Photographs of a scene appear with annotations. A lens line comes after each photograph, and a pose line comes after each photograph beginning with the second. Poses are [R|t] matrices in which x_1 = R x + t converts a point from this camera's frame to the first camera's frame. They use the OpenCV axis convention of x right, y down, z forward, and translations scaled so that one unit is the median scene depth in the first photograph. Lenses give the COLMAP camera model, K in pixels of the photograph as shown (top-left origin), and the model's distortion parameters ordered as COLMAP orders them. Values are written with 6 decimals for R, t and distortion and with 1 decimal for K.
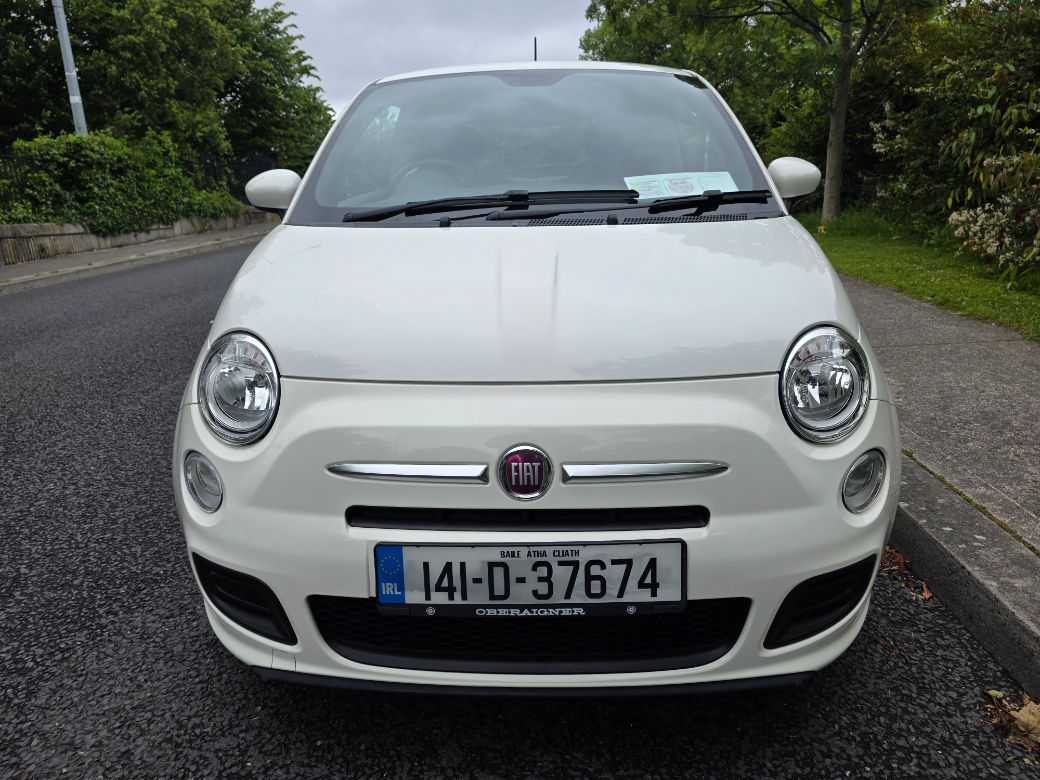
lens RADIAL K [[716.1, 0, 516.4], [0, 716.1, 397.0], [0, 0, 1]] dist [0.009930, 0.001070]
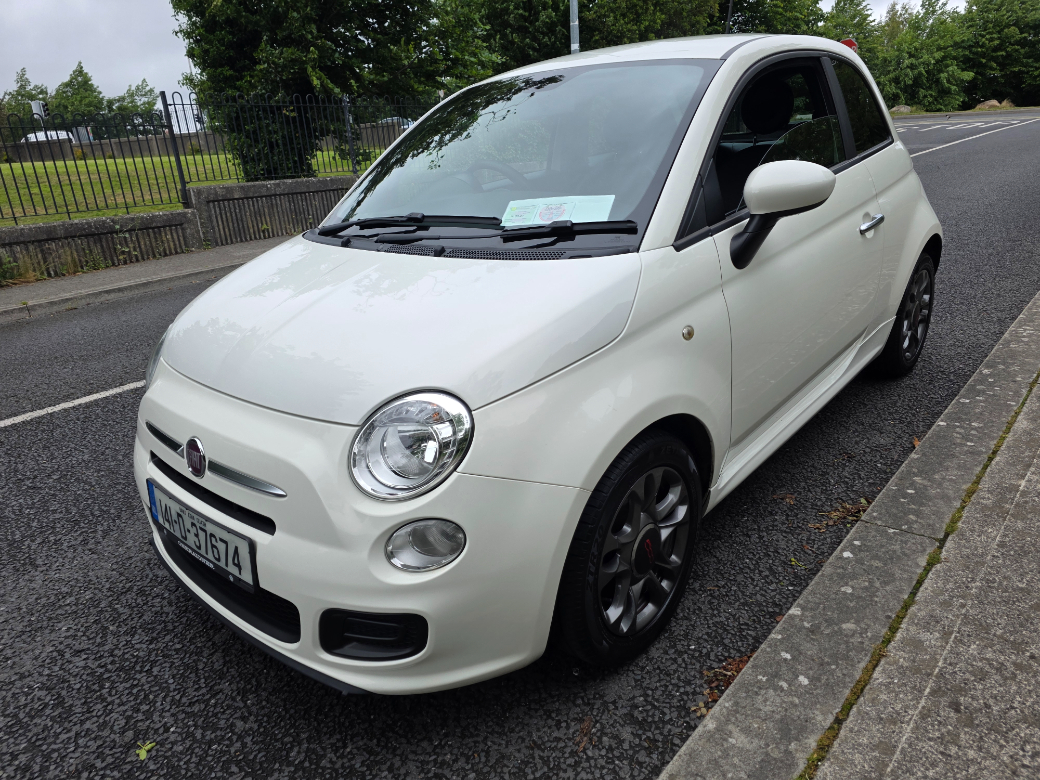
lens RADIAL K [[716.1, 0, 516.4], [0, 716.1, 397.0], [0, 0, 1]] dist [0.009930, 0.001070]
pose [[0.760991, 0.195643, -0.618560, 0.860501], [-0.127414, 0.979948, 0.153193, -0.195428], [0.636128, -0.037765, 0.770659, 0.214650]]
